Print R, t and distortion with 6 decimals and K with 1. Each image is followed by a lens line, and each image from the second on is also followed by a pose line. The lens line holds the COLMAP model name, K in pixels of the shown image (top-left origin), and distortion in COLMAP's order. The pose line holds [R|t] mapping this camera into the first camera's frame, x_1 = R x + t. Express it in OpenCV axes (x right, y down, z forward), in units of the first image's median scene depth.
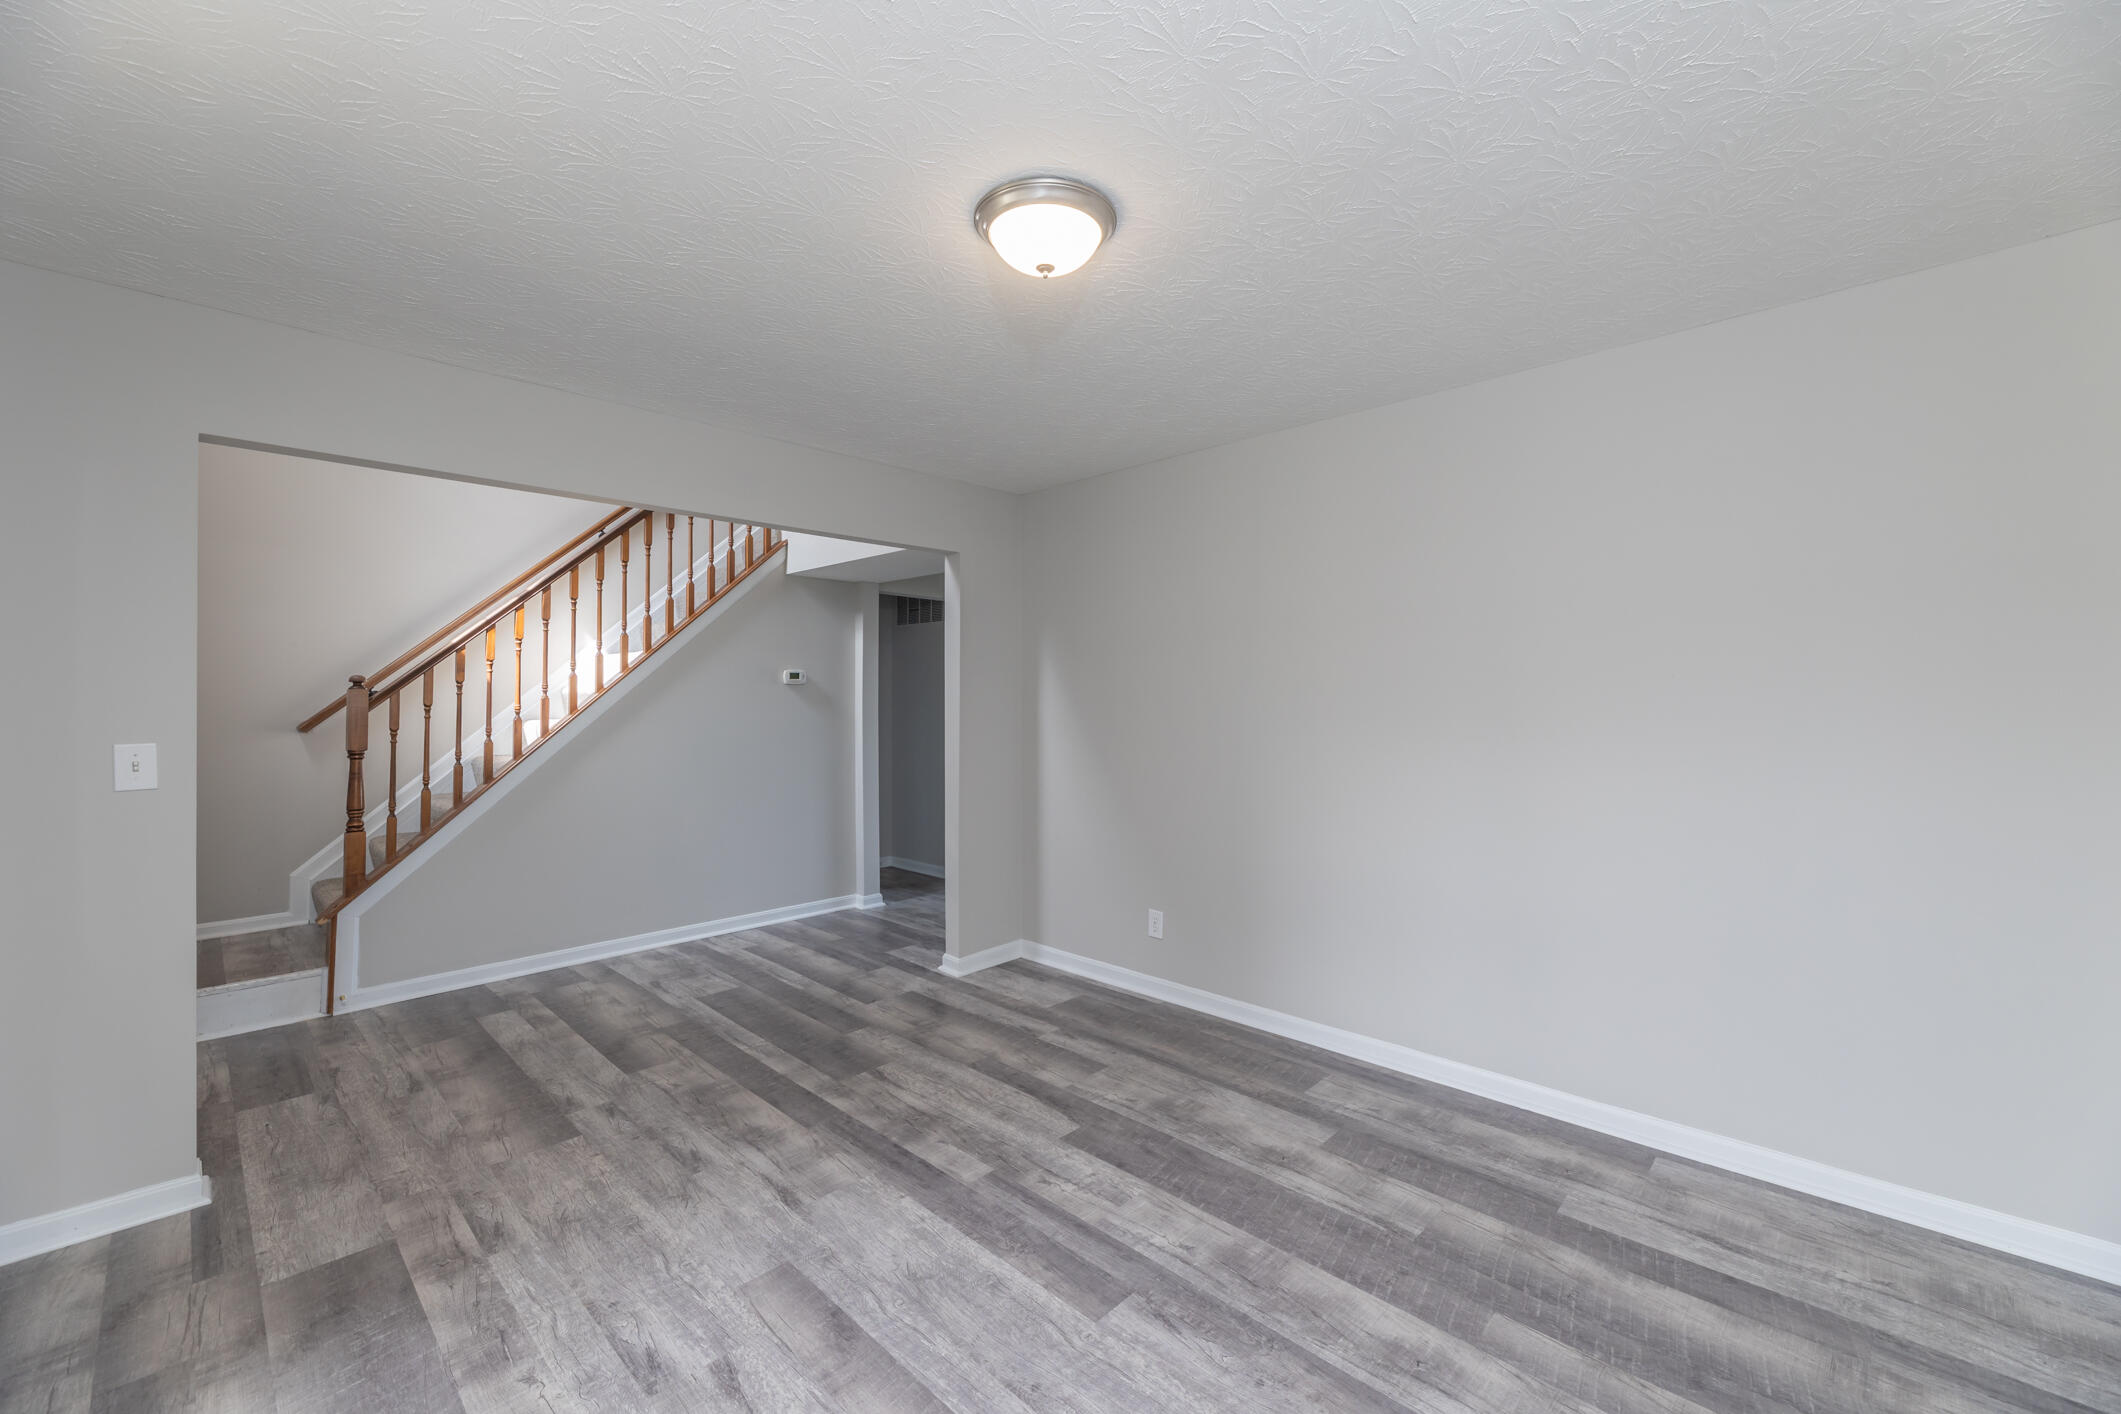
lens RADIAL K [[877.3, 0, 1063.0], [0, 877.3, 690.9], [0, 0, 1]] dist [-0.000844, -0.000435]
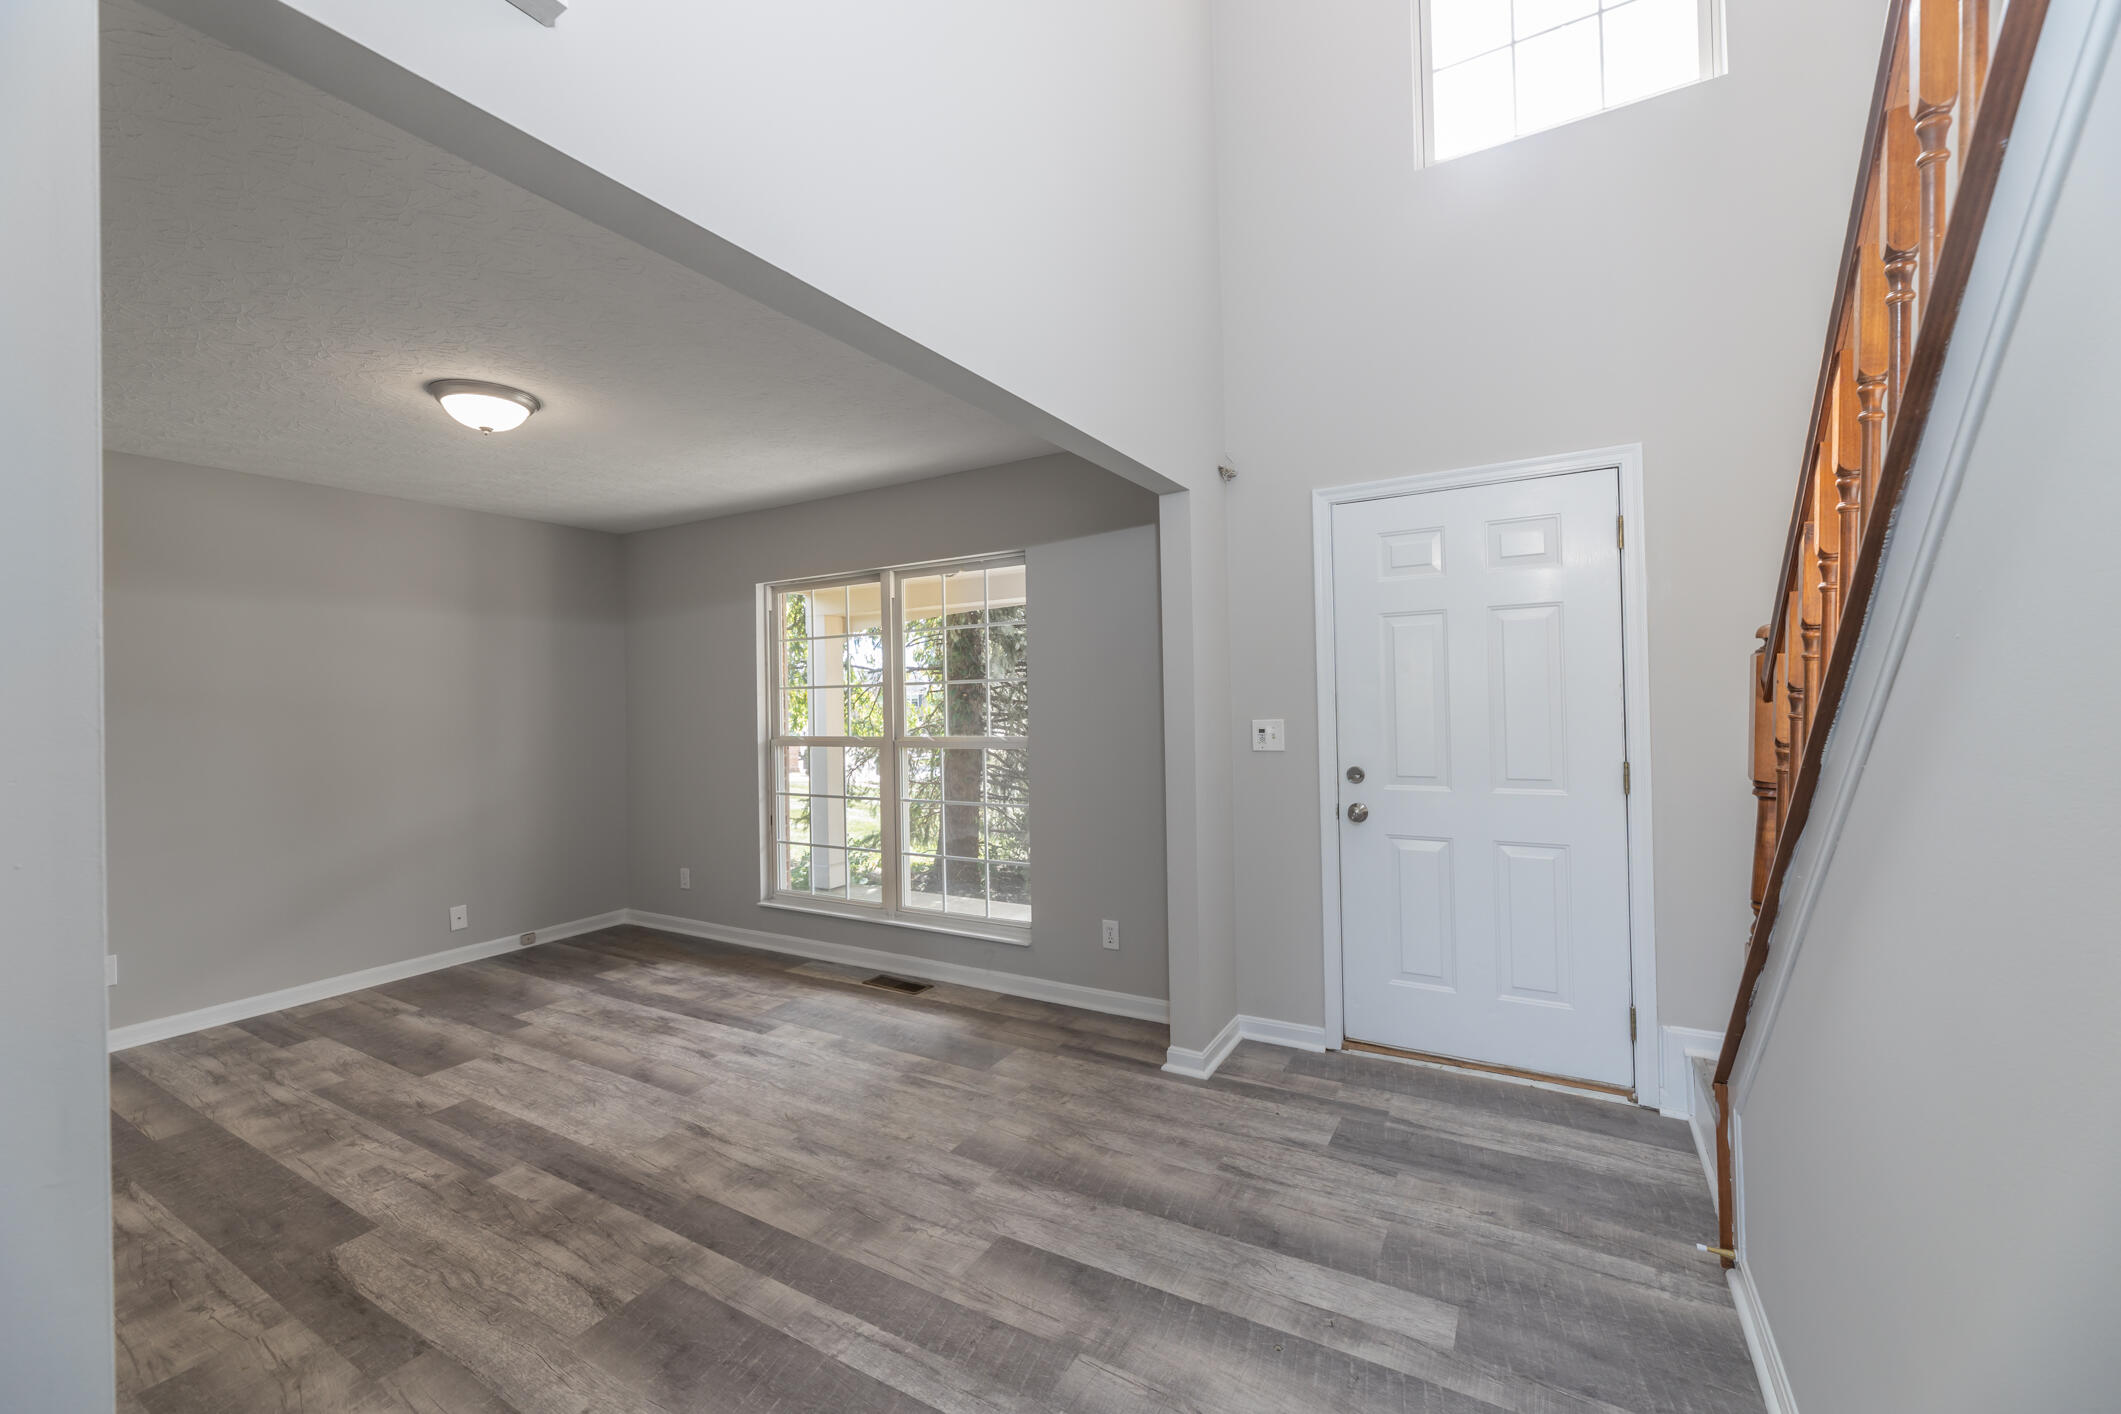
lens RADIAL K [[846.2, 0, 1064.9], [0, 846.2, 694.1], [0, 0, 1]] dist [0.000710, -0.000283]
pose [[-0.967501, 0.024944, -0.251634, -0.455569], [0.029432, 0.999468, -0.014086, 0.019649], [0.251149, -0.021034, -0.967720, 1.967966]]
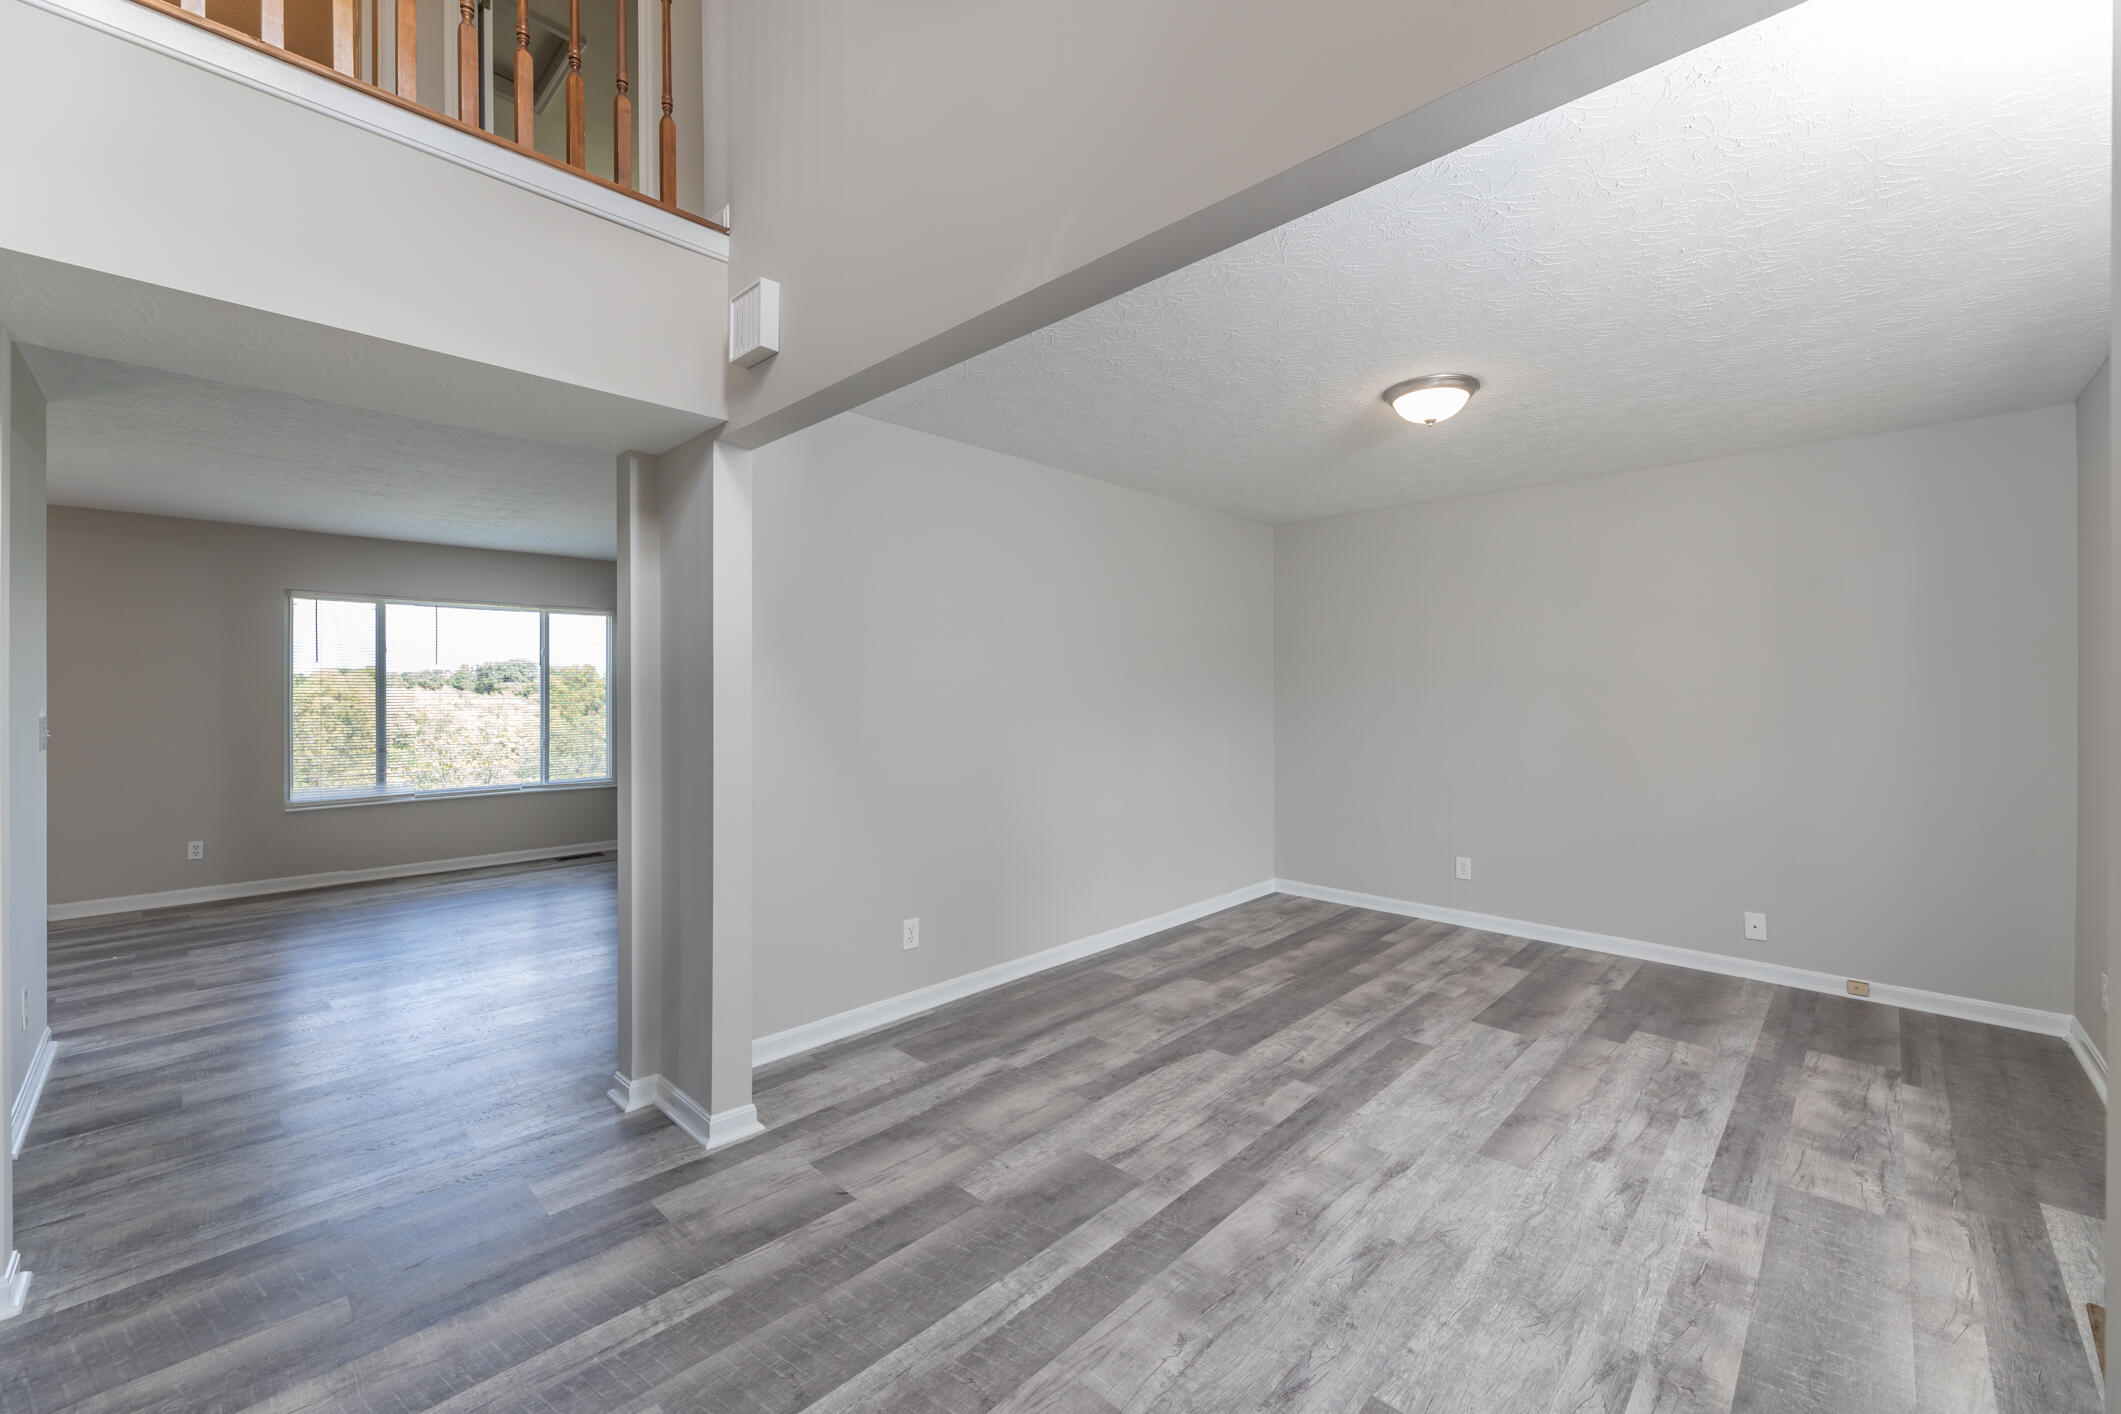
lens RADIAL K [[846.2, 0, 1064.9], [0, 846.2, 694.1], [0, 0, 1]] dist [0.000710, -0.000283]
pose [[-0.016106, 0.000395, 0.999870, -1.156398], [-0.009530, 0.999954, -0.000549, 0.014131], [-0.999825, -0.009538, -0.016102, 1.246895]]
